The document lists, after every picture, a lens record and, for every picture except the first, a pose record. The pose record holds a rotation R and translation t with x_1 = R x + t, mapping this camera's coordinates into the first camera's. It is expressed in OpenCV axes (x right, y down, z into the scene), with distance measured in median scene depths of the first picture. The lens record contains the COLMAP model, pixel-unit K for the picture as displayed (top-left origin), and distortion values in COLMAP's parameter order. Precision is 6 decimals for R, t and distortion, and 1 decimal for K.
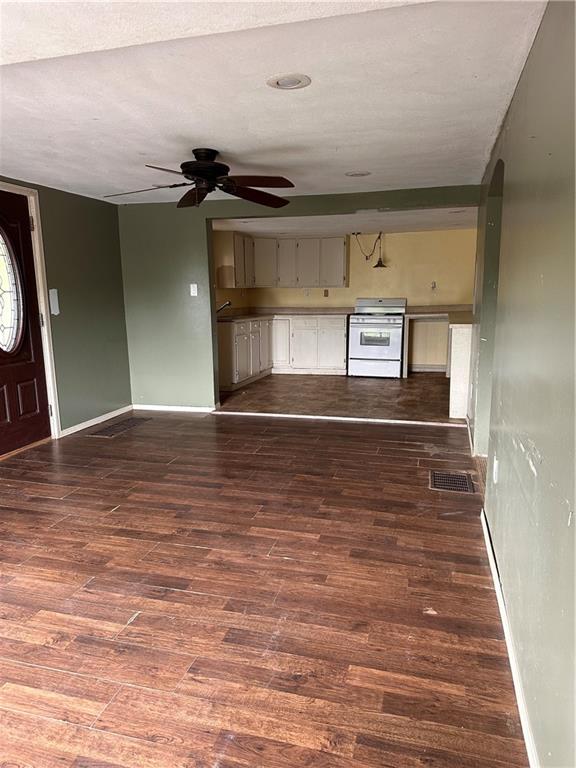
lens RADIAL K [[538.7, 0, 288.0], [0, 538.7, 384.0], [0, 0, 1]] dist [0.113721, -0.150143]
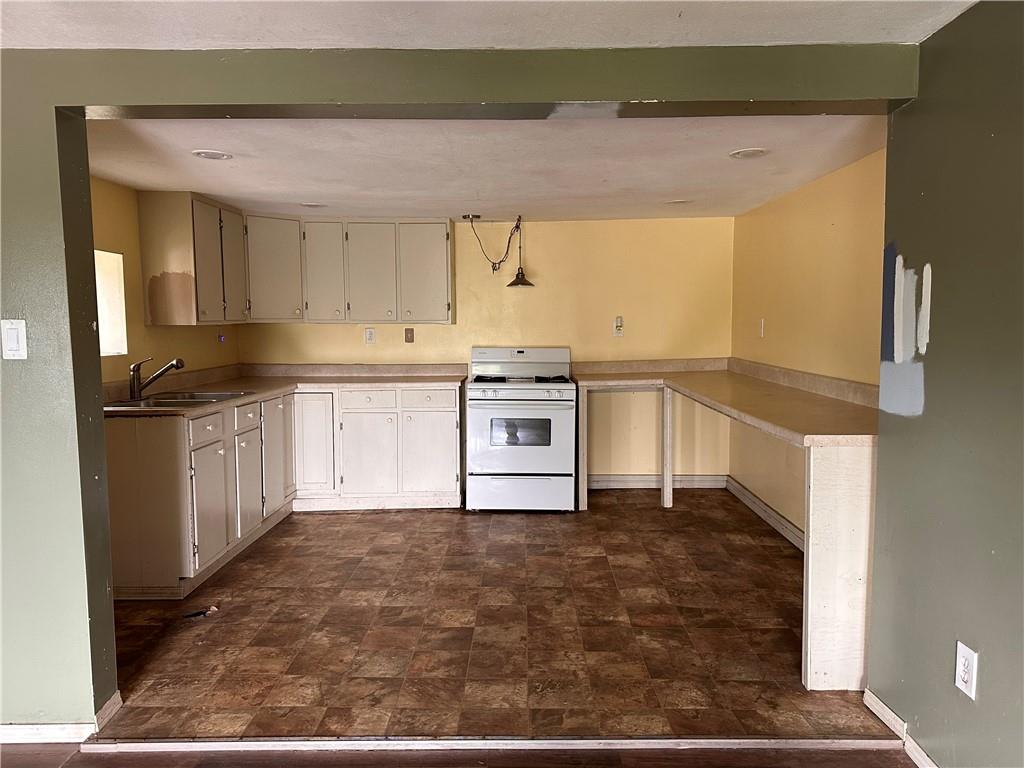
lens RADIAL K [[718.3, 0, 528.5], [0, 718.3, 380.1], [0, 0, 1]] dist [0.113721, -0.150143]
pose [[0.959429, -0.015605, 0.281519, -0.011227], [0.040898, 0.995610, -0.084195, -0.073288], [-0.278970, 0.092293, 0.955855, 0.376028]]
